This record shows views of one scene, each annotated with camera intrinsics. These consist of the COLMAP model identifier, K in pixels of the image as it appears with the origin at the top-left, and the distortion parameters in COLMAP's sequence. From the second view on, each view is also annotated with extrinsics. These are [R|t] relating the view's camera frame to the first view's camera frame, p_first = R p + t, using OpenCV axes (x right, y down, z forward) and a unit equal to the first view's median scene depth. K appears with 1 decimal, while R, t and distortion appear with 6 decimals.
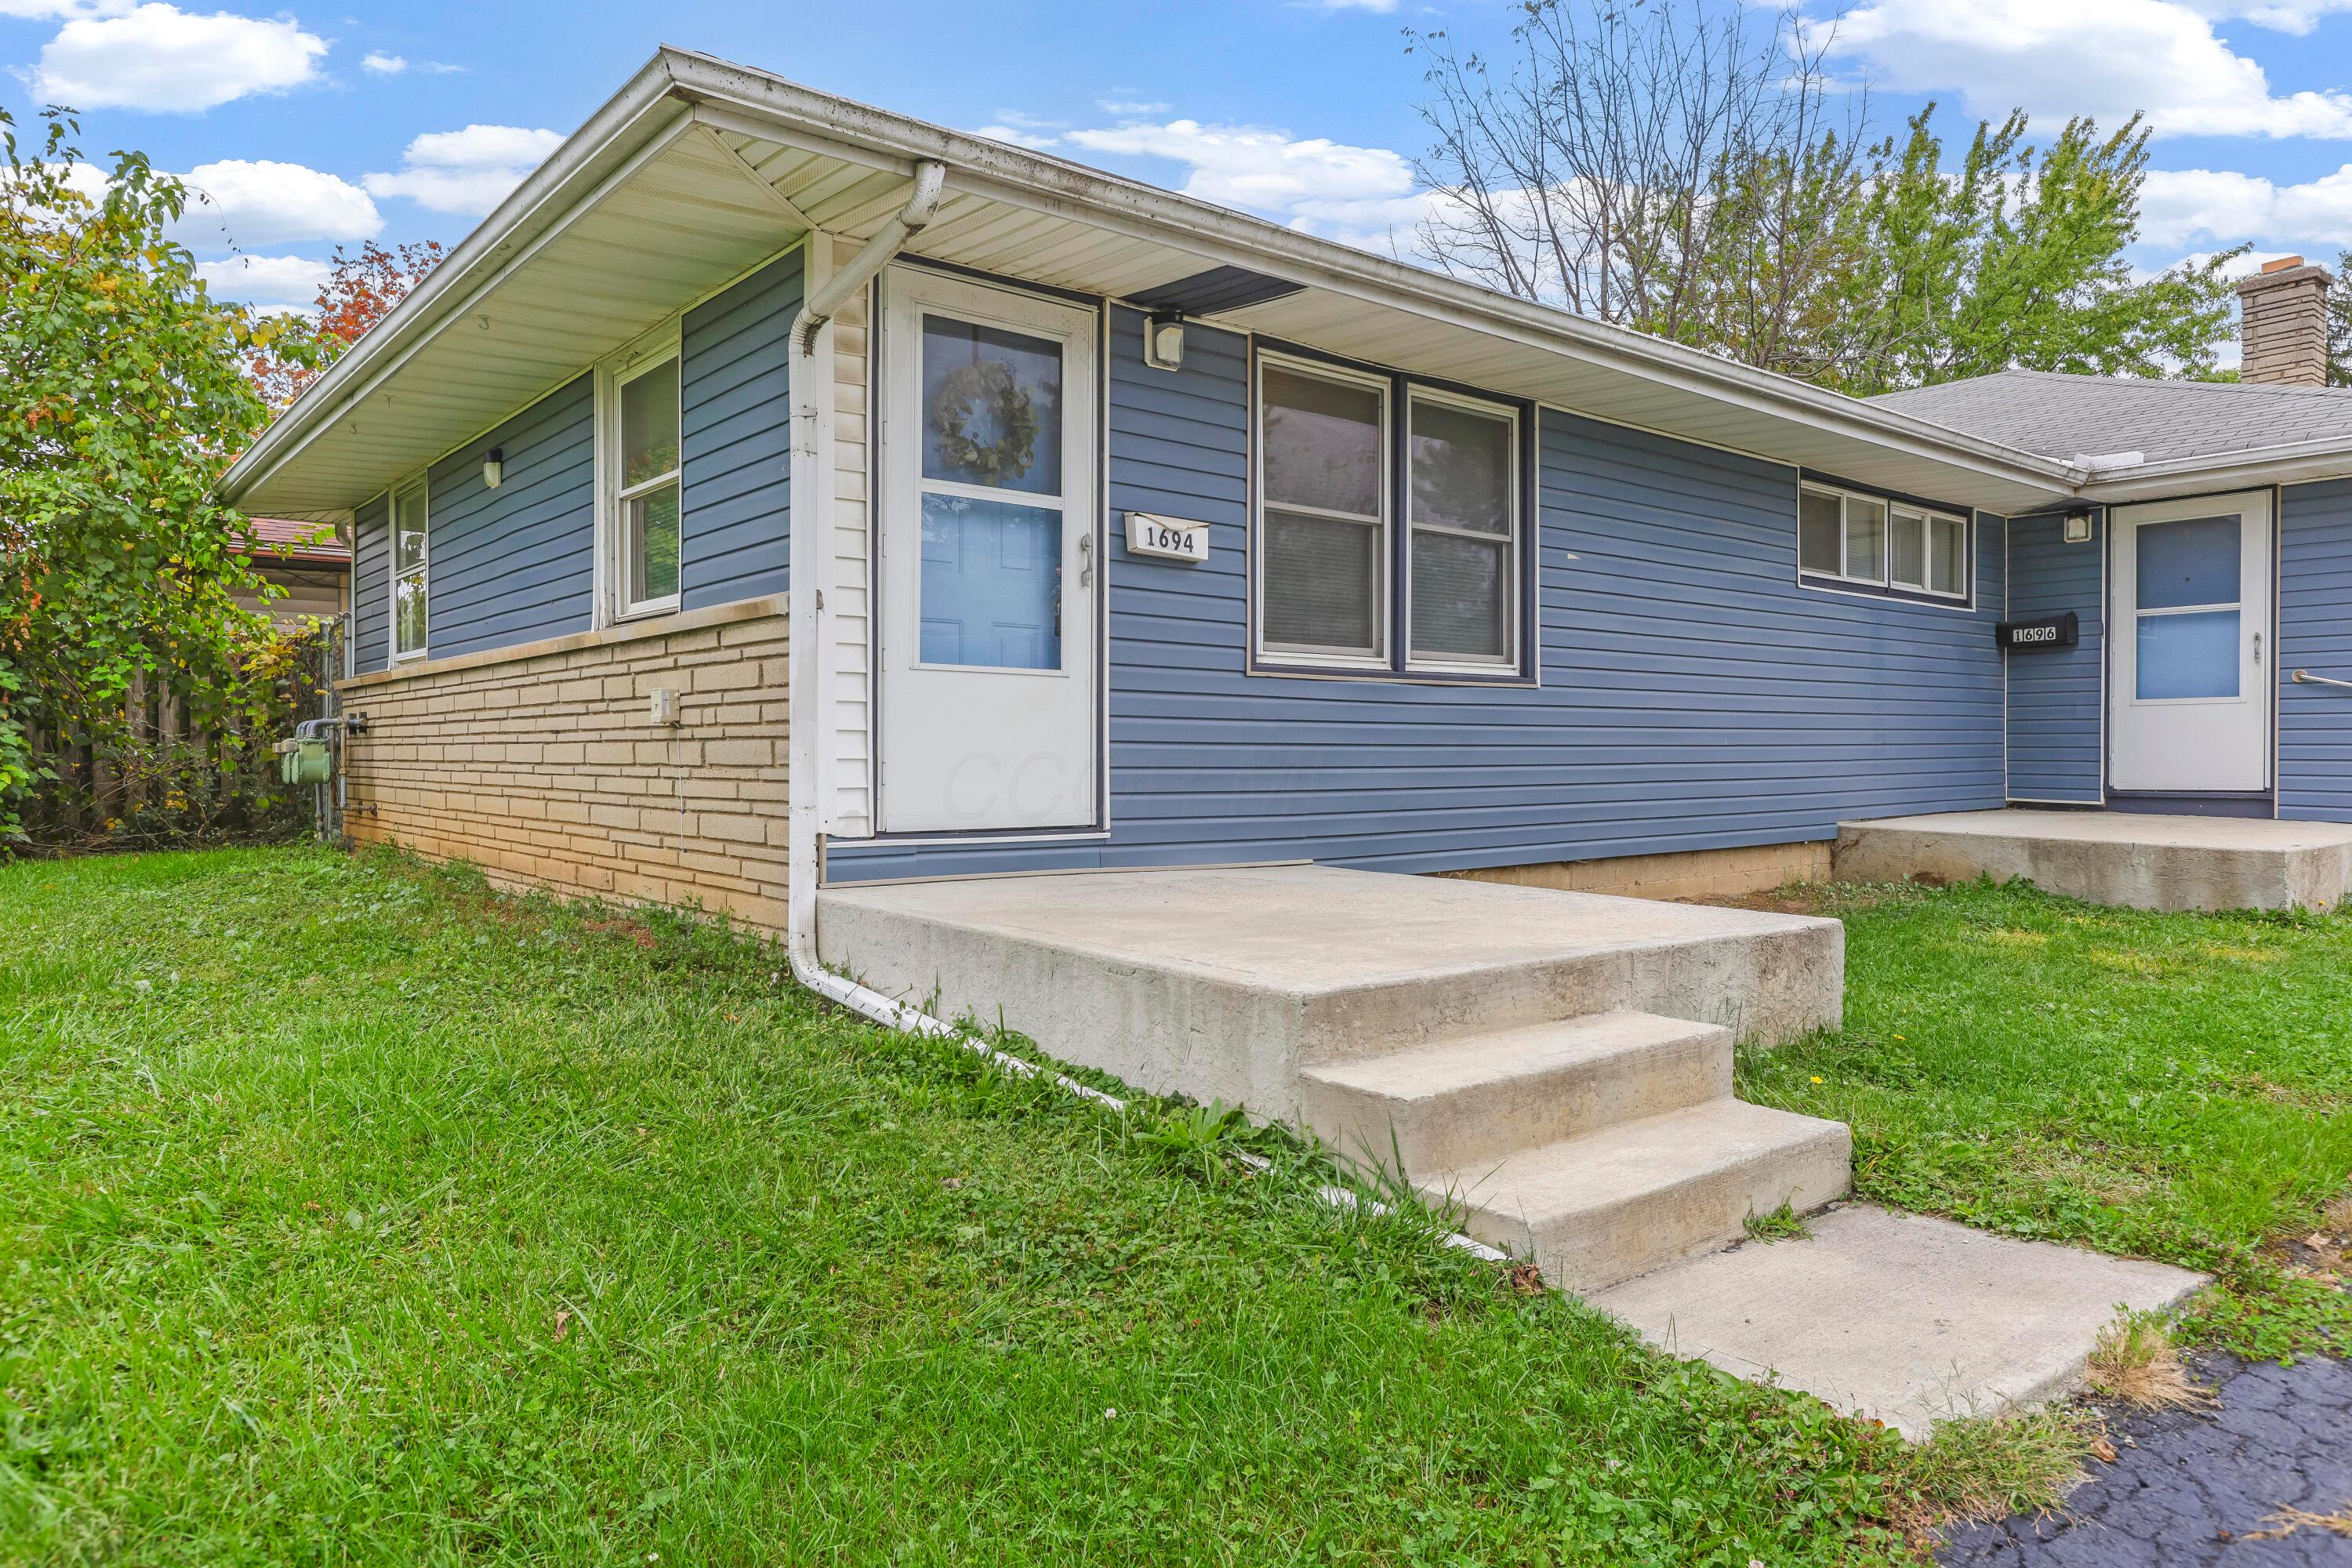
lens RADIAL K [[1502.9, 0, 1176.0], [0, 1502.9, 784.0], [0, 0, 1]] dist [0.004171, 0.002453]
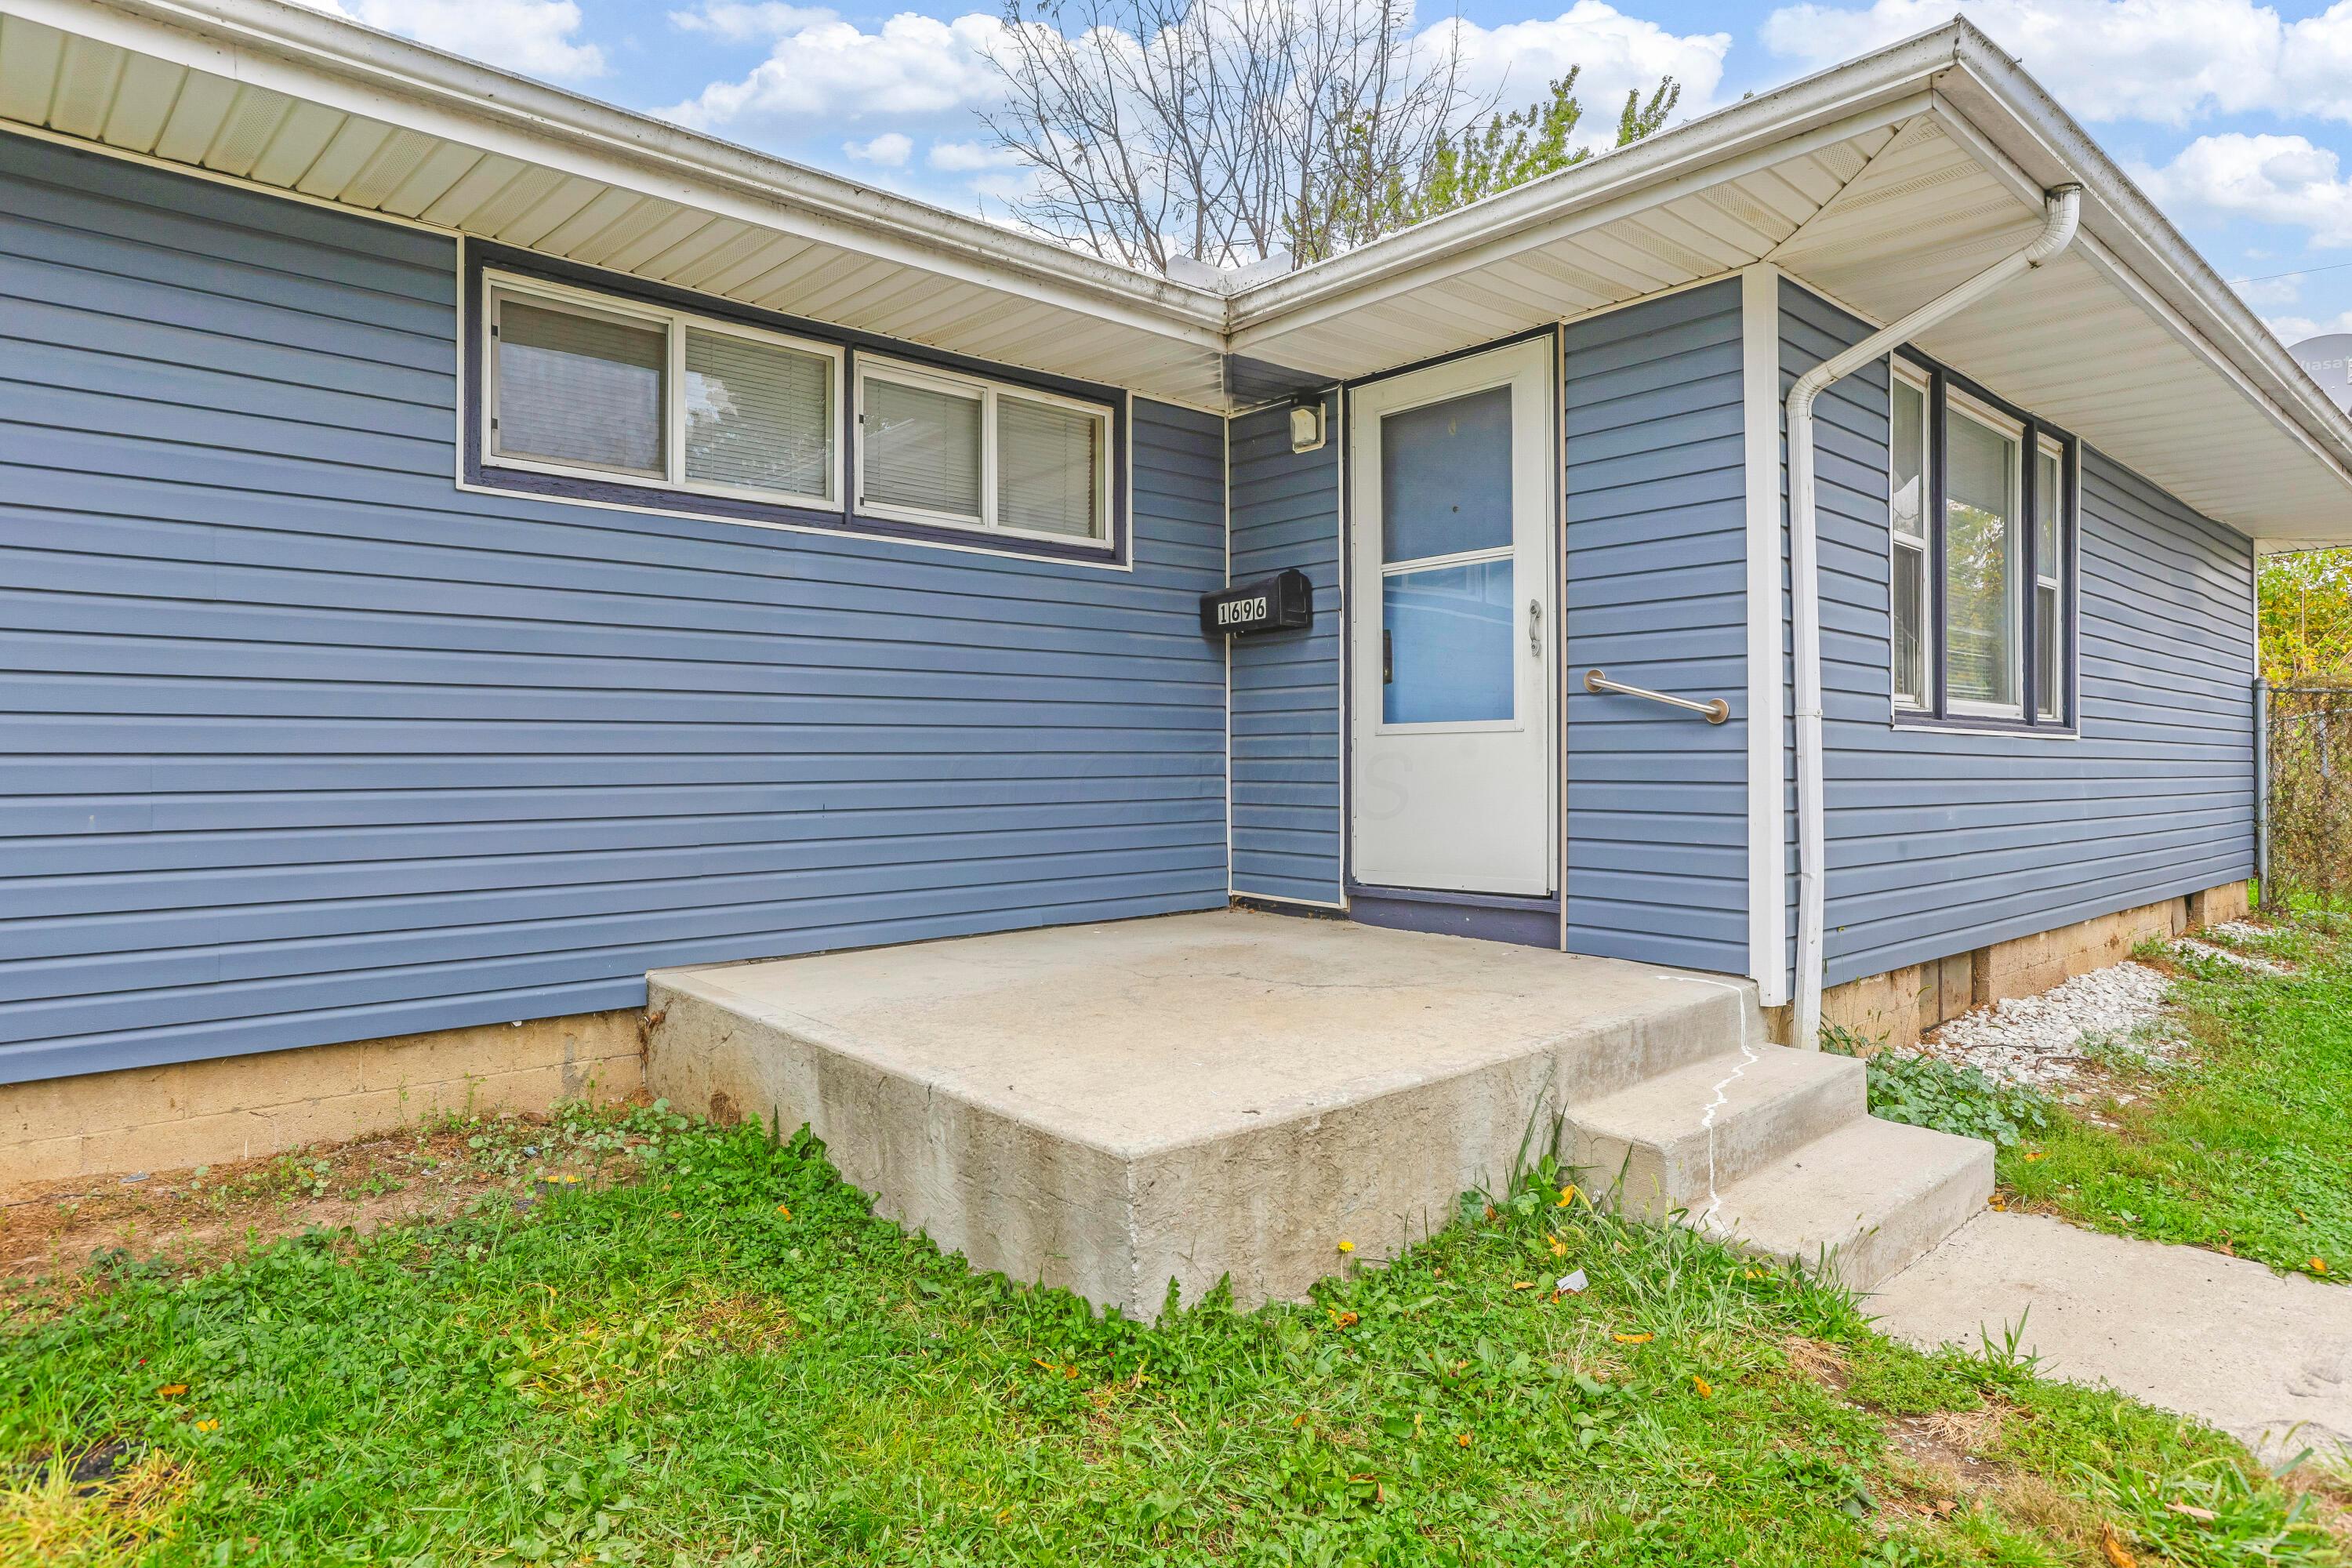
lens RADIAL K [[1312.5, 0, 1176.0], [0, 1312.5, 784.0], [0, 0, 1]] dist [-0.025573, 0.000873]
pose [[0.999565, 0.000140, 0.029495, 0.582284], [0.000025, 0.999984, -0.005620, -0.033206], [-0.029495, 0.005618, 0.999549, 0.546273]]
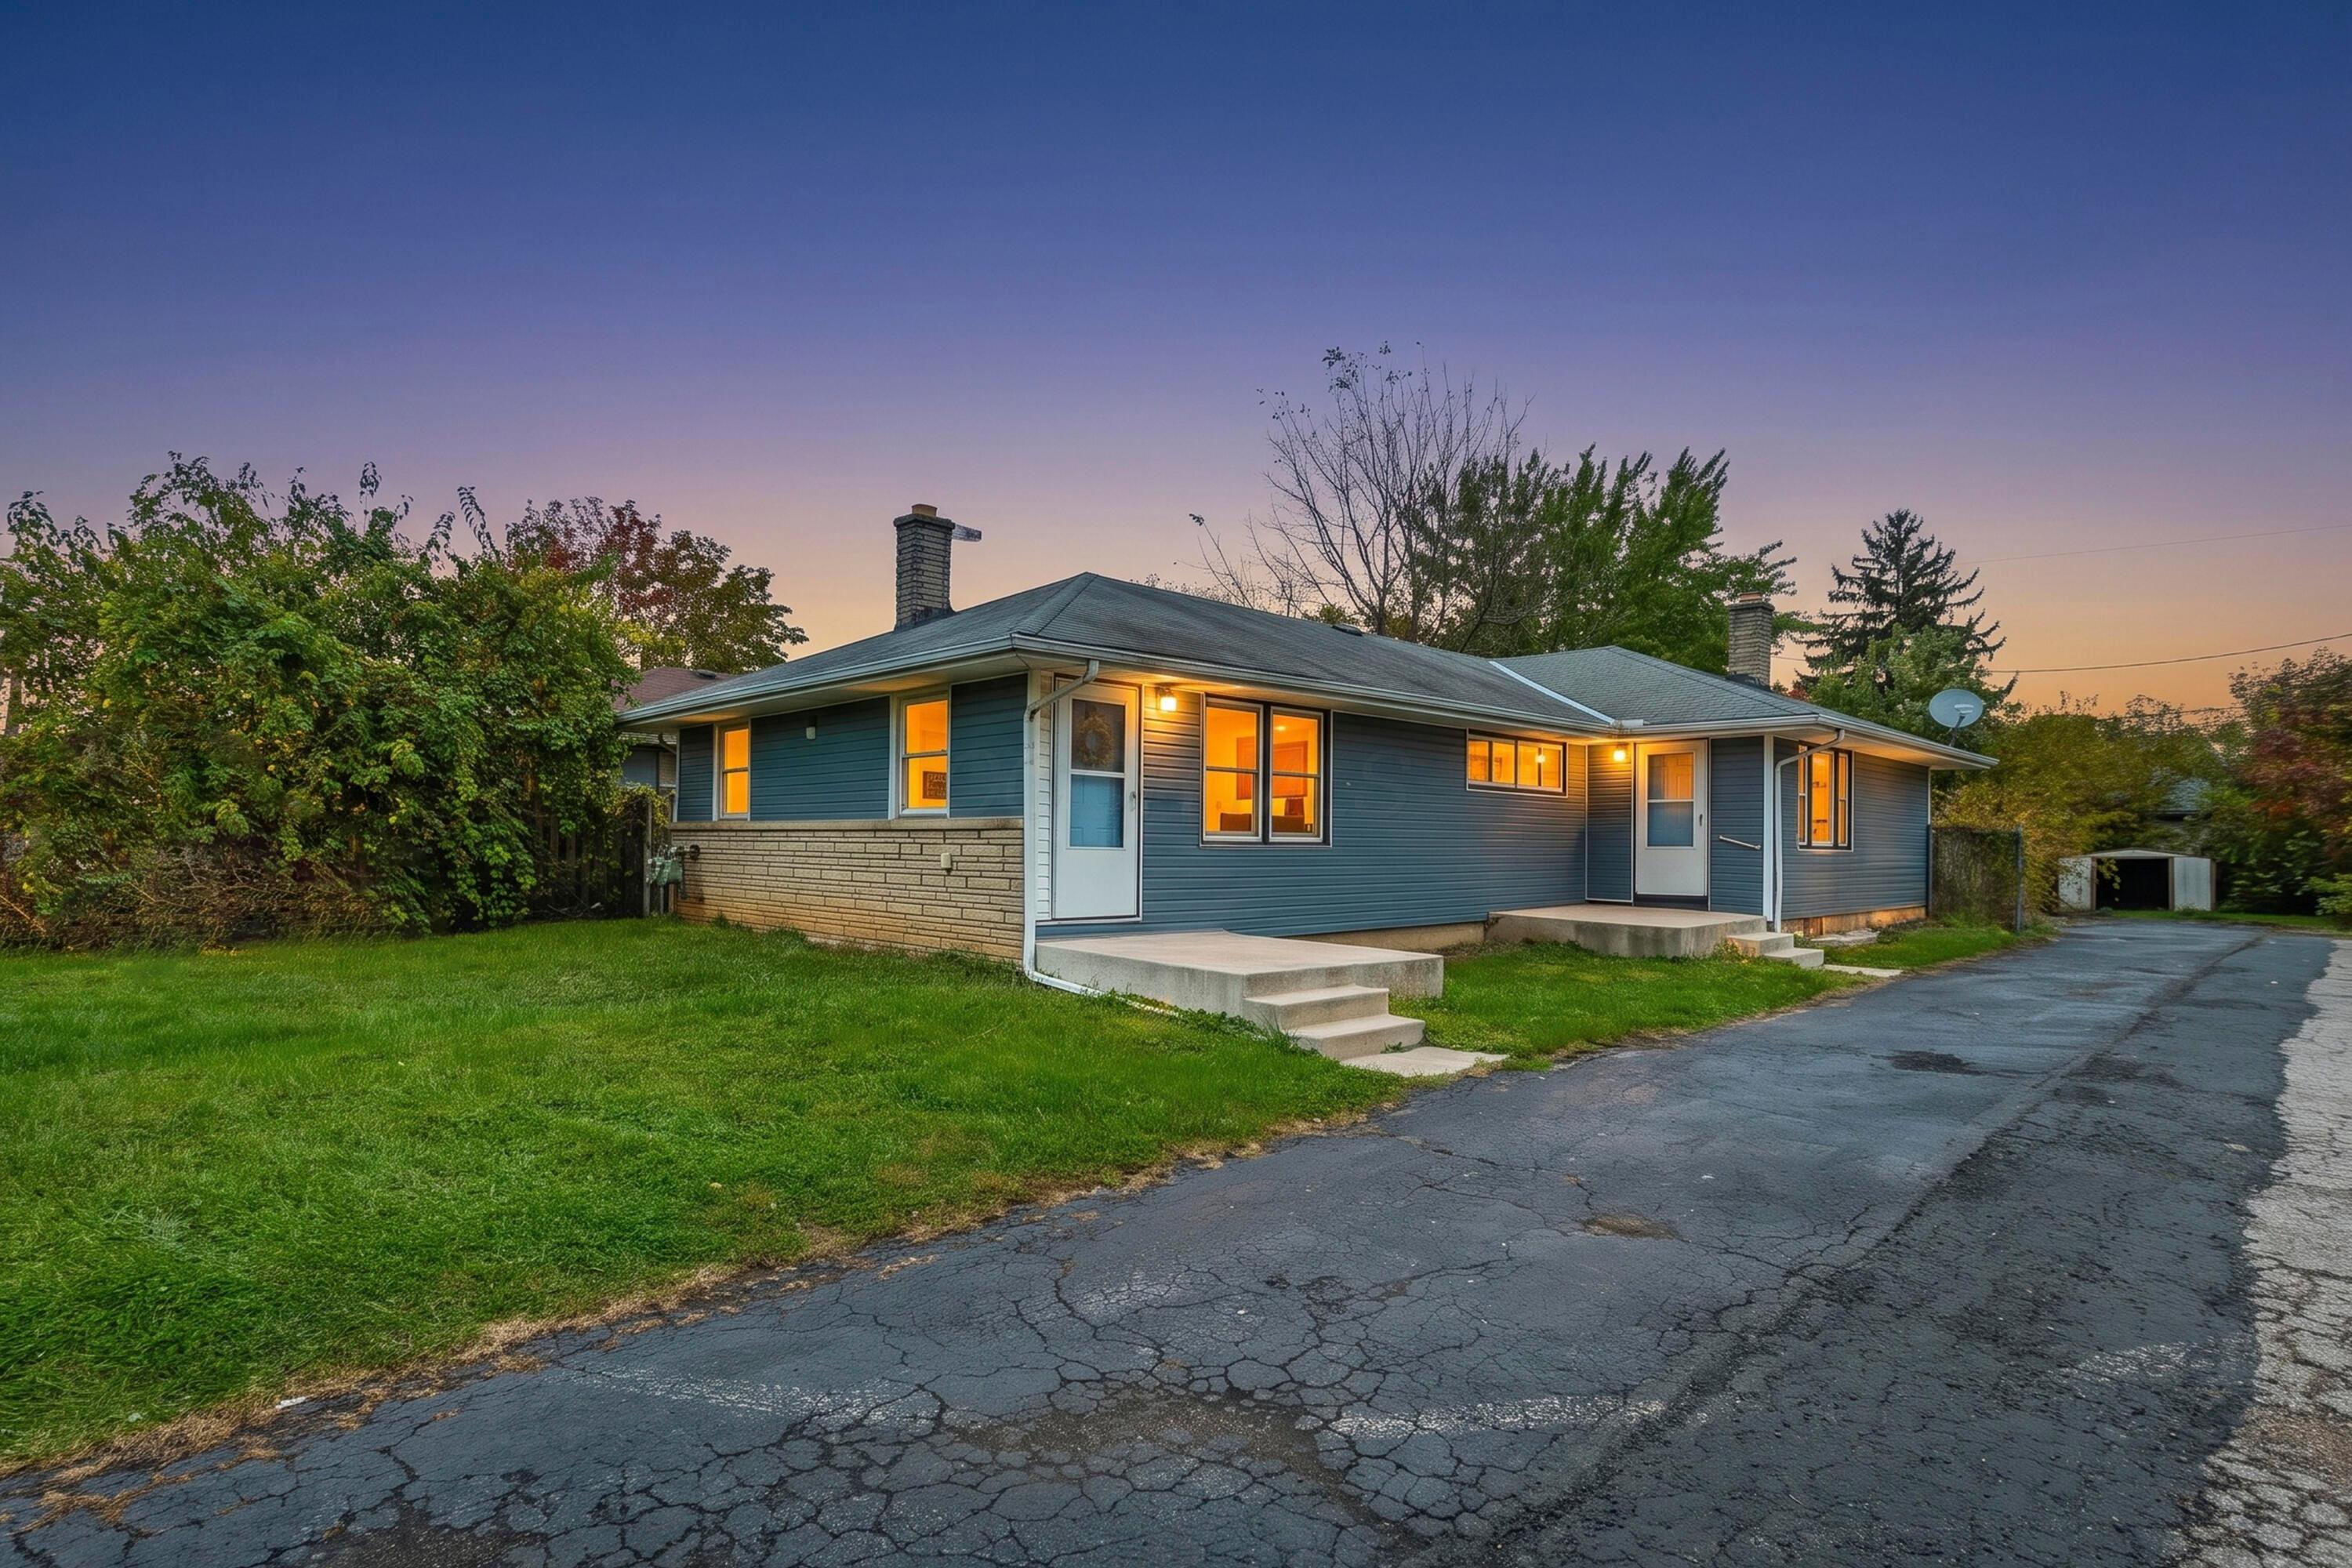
lens RADIAL K [[1236.3, 0, 1172.0], [0, 1236.3, 850.0], [0, 0, 1]] dist [-0.001973, -0.000156]
pose [[0.995652, 0.010965, 0.092499, -0.103085], [-0.009946, 0.999885, -0.011467, -0.029745], [-0.092614, 0.010497, 0.995647, -0.516186]]
